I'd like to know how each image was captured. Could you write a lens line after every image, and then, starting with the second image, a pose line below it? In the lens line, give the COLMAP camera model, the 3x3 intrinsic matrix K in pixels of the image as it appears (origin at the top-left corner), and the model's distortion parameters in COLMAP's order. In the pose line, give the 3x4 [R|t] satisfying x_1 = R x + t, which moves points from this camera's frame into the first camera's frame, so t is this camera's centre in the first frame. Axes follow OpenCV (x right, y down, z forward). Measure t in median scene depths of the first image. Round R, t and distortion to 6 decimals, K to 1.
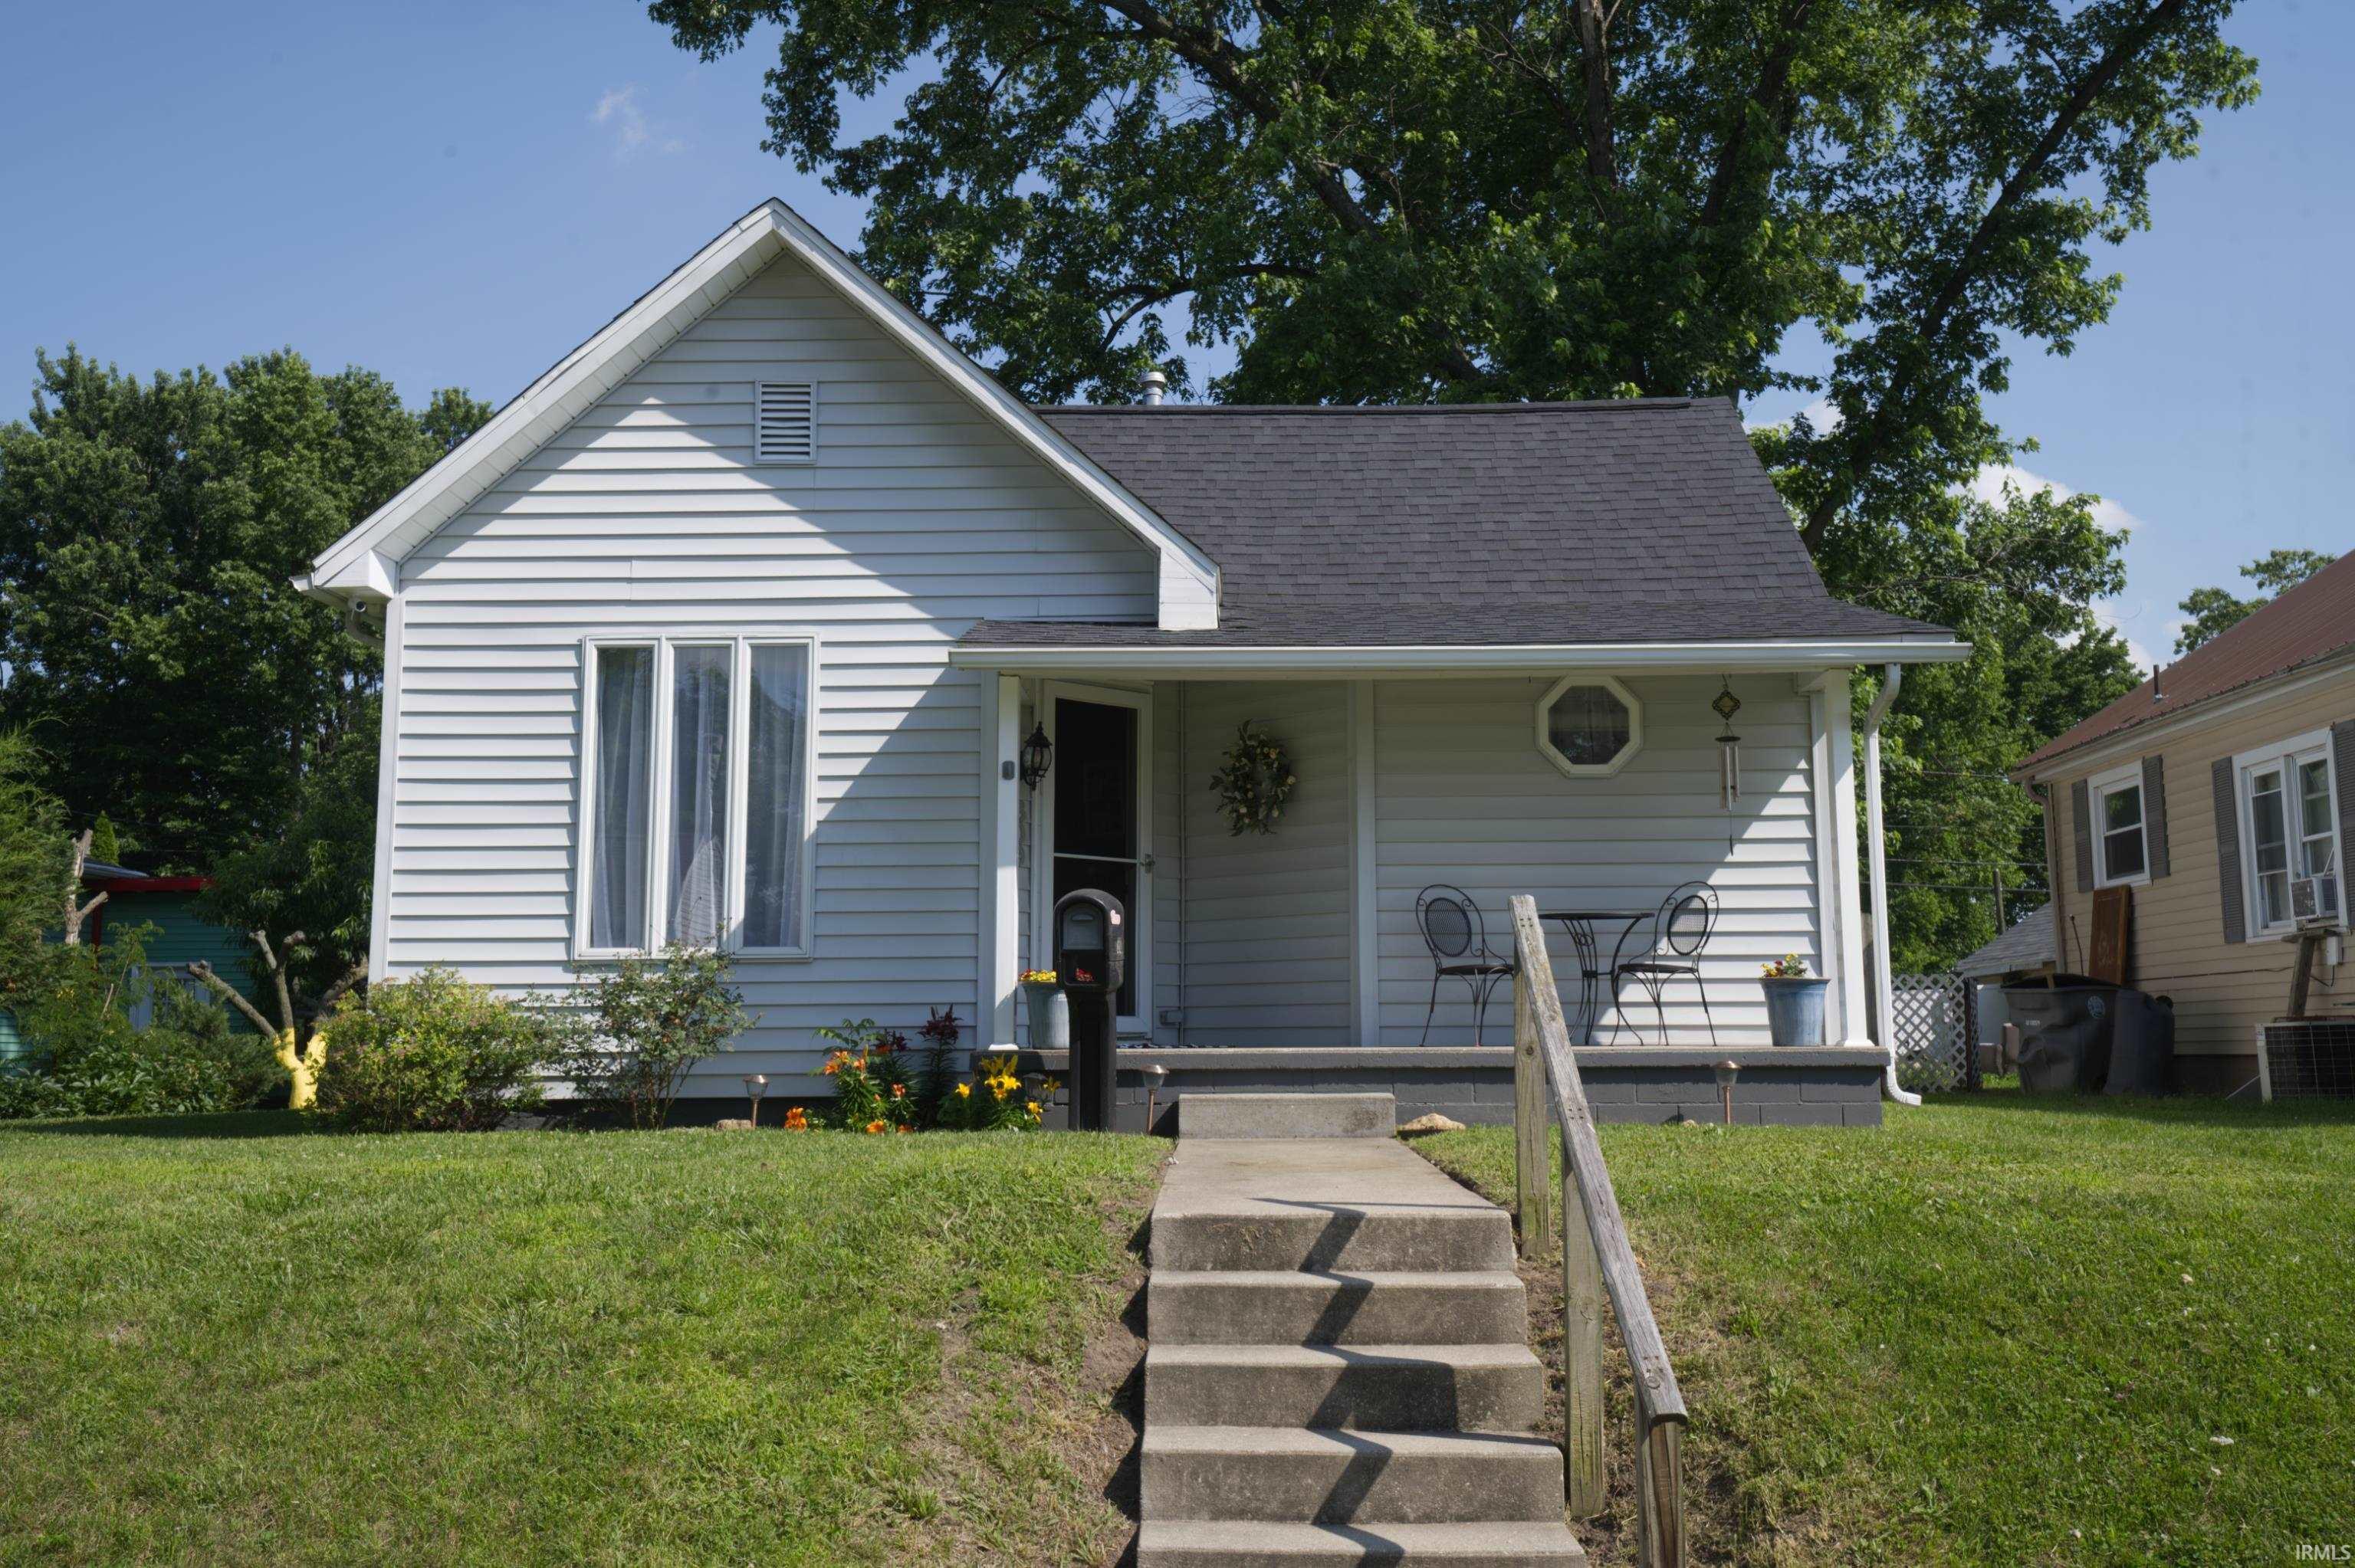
lens RADIAL K [[2185.9, 0, 1177.5], [0, 2185.9, 784.0], [0, 0, 1]] dist [0.091345, -0.002104]
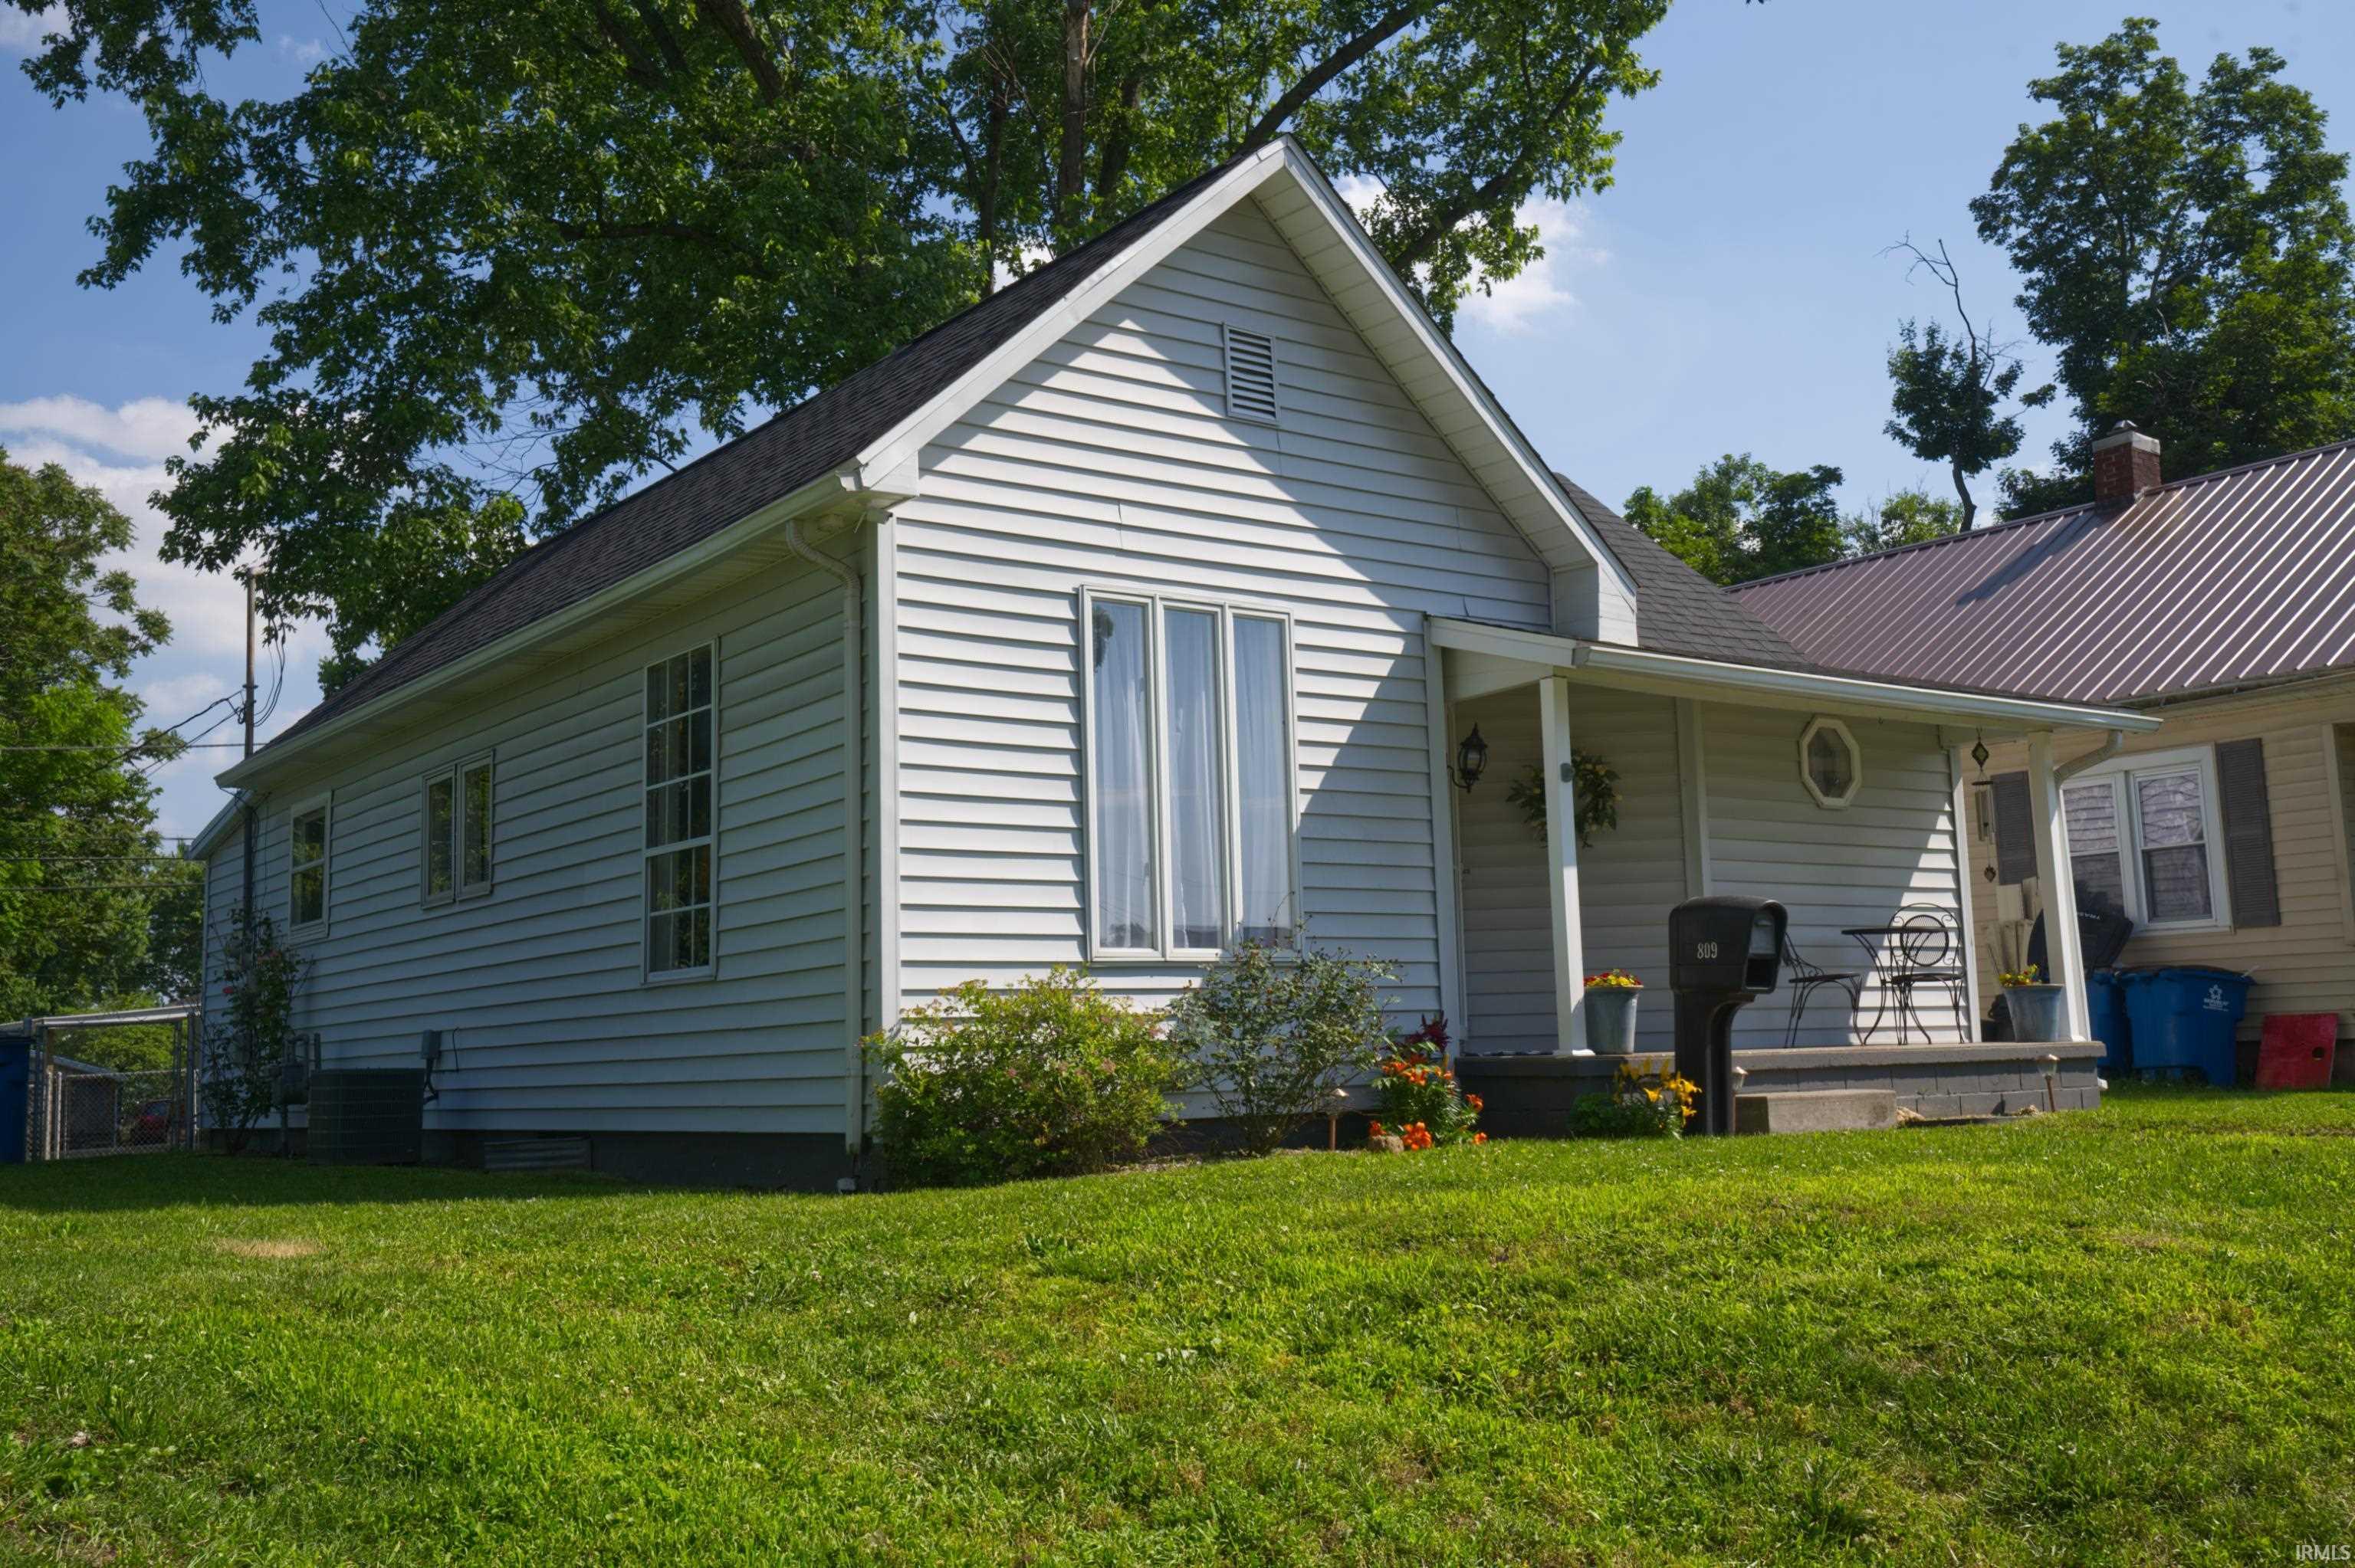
lens RADIAL K [[2185.9, 0, 1177.5], [0, 2185.9, 784.0], [0, 0, 1]] dist [0.091345, -0.002104]
pose [[0.786919, 0.057615, 0.614360, -0.771005], [-0.049517, 0.998317, -0.030198, 0.034889], [-0.615066, -0.006658, 0.788448, 0.306139]]
